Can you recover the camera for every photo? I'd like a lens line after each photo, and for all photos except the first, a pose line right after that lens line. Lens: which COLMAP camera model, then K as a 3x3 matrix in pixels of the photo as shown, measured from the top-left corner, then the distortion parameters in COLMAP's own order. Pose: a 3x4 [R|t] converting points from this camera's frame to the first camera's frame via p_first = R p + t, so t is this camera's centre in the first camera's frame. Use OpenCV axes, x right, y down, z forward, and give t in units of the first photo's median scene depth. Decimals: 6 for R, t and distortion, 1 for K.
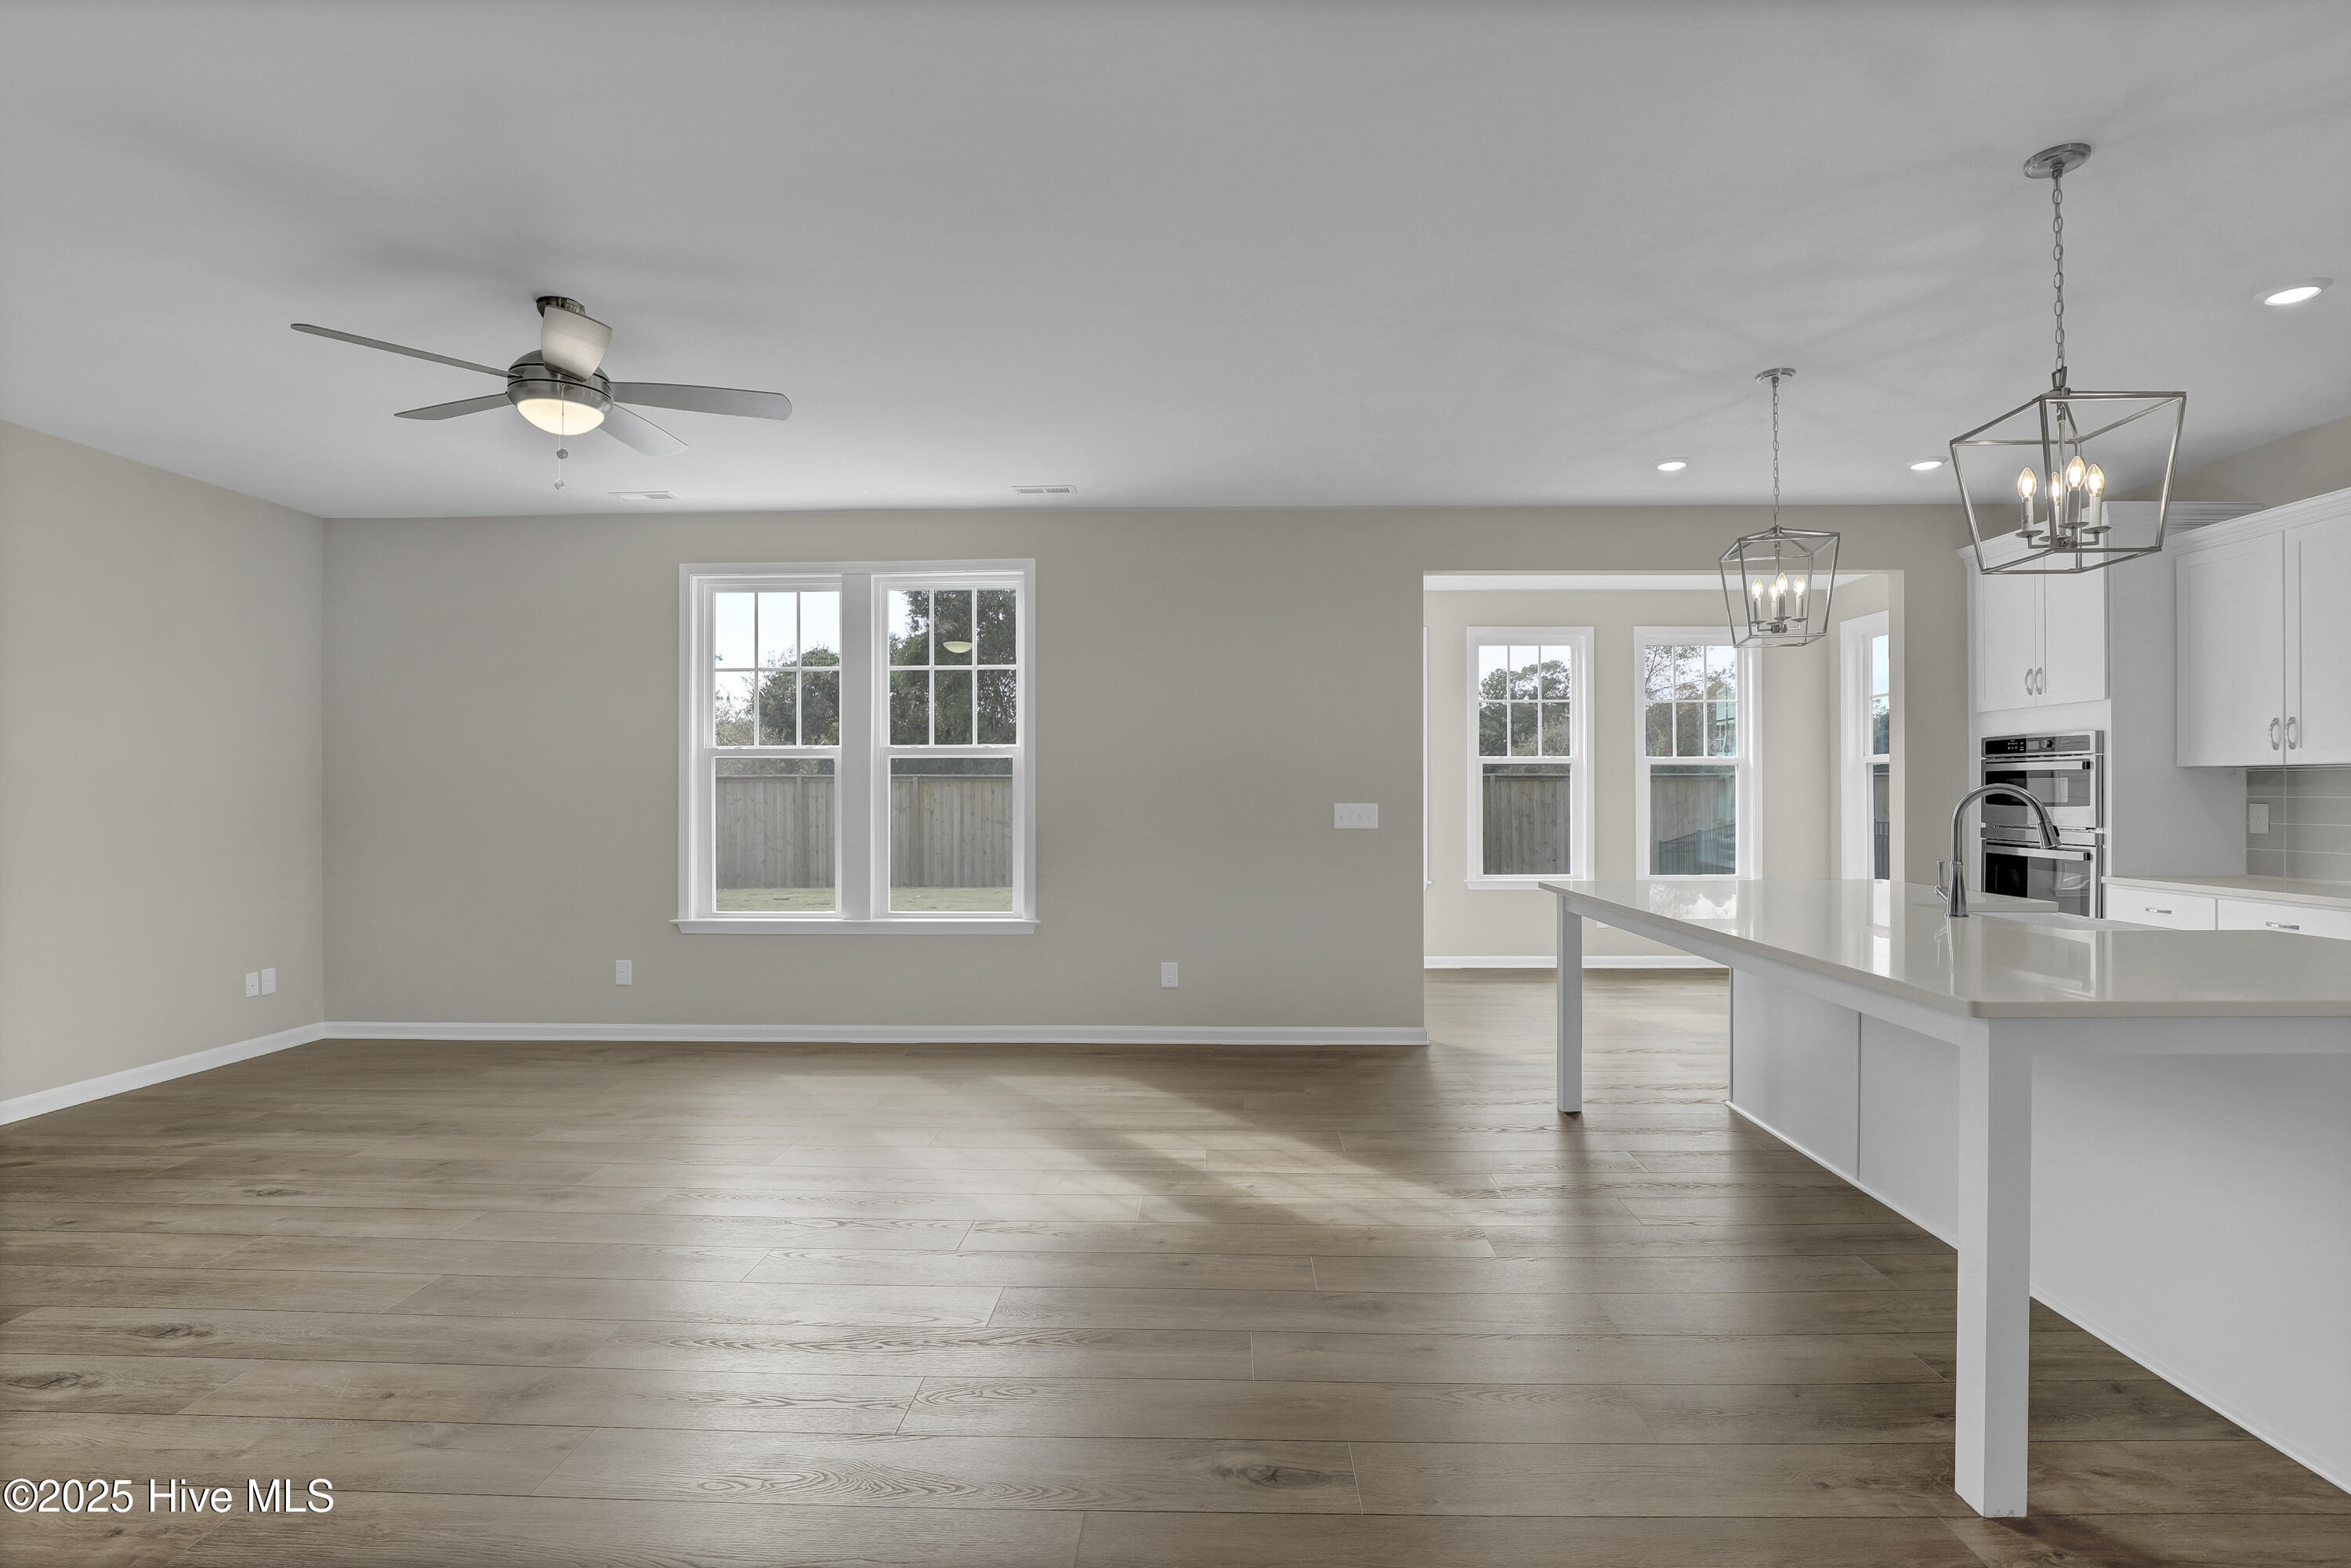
lens RADIAL K [[1027.7, 0, 1166.3], [0, 1027.7, 785.9], [0, 0, 1]] dist [0.003925, 0.000539]
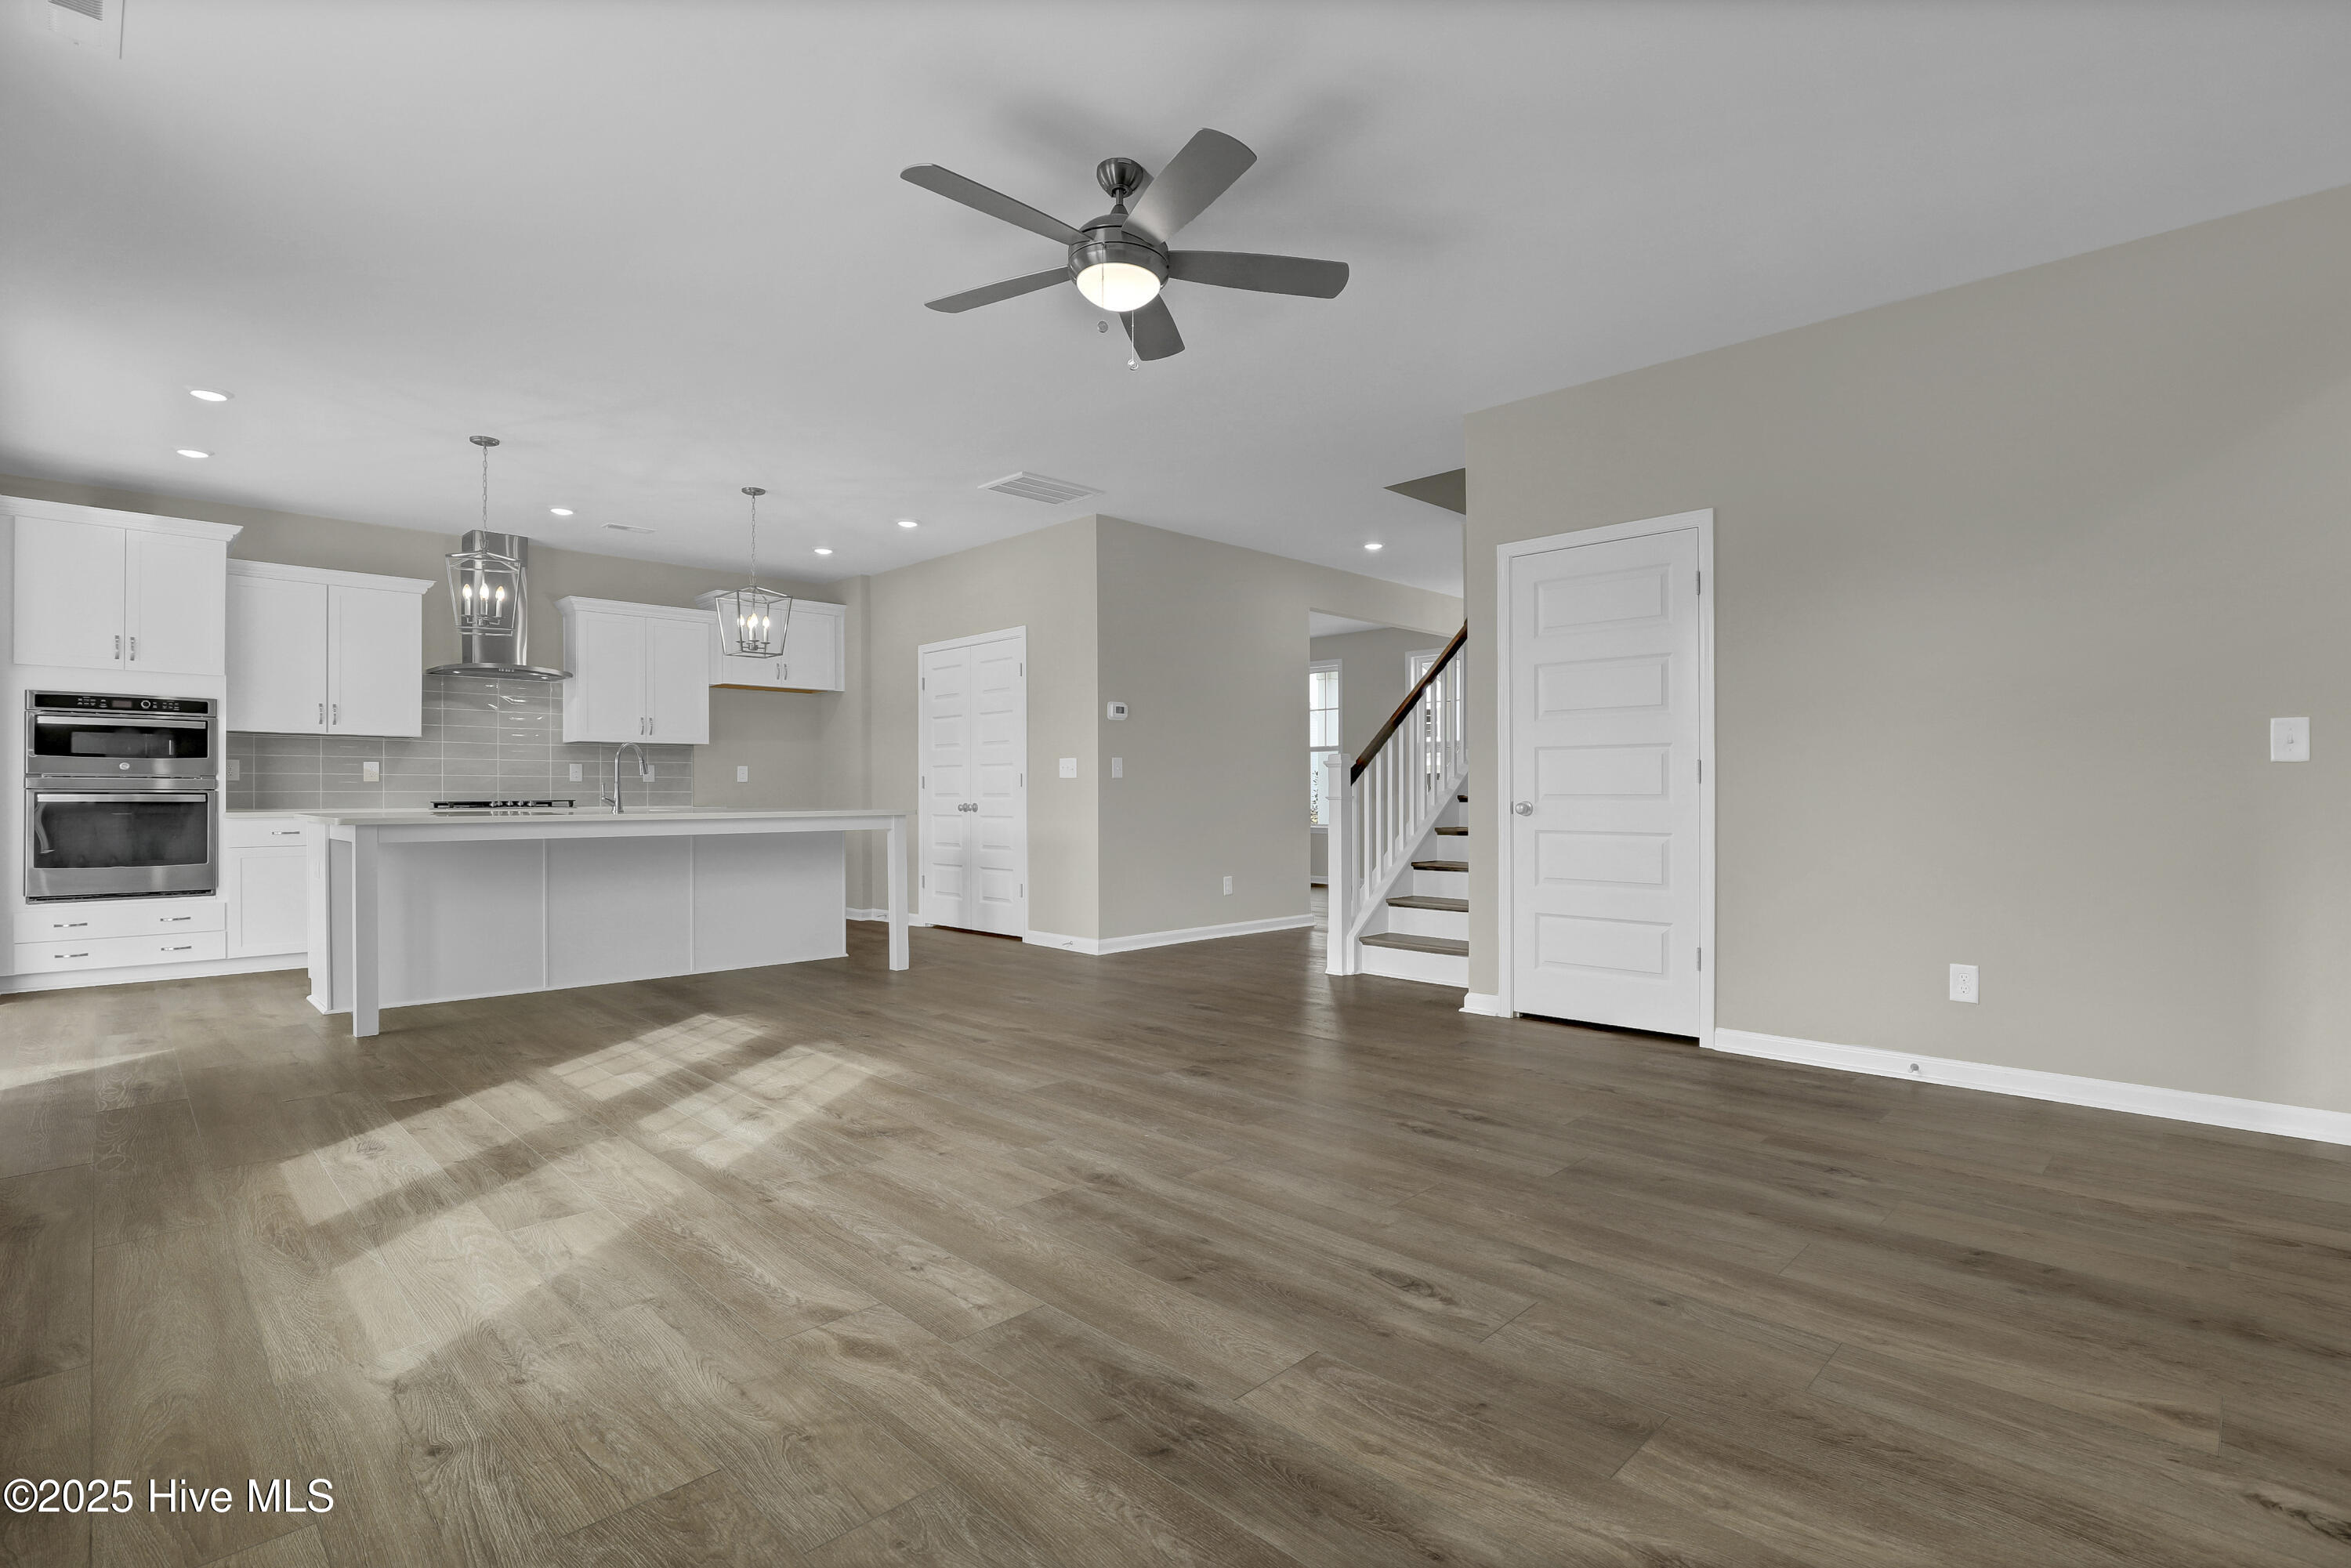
lens RADIAL K [[1112.3, 0, 1177.2], [0, 1112.3, 793.6], [0, 0, 1]] dist [0.002167, 0.000298]
pose [[-0.709853, 0.009477, 0.704286, -0.943255], [0.003133, 0.999942, -0.010298, 0.084696], [-0.704343, -0.005103, -0.709842, 1.197431]]
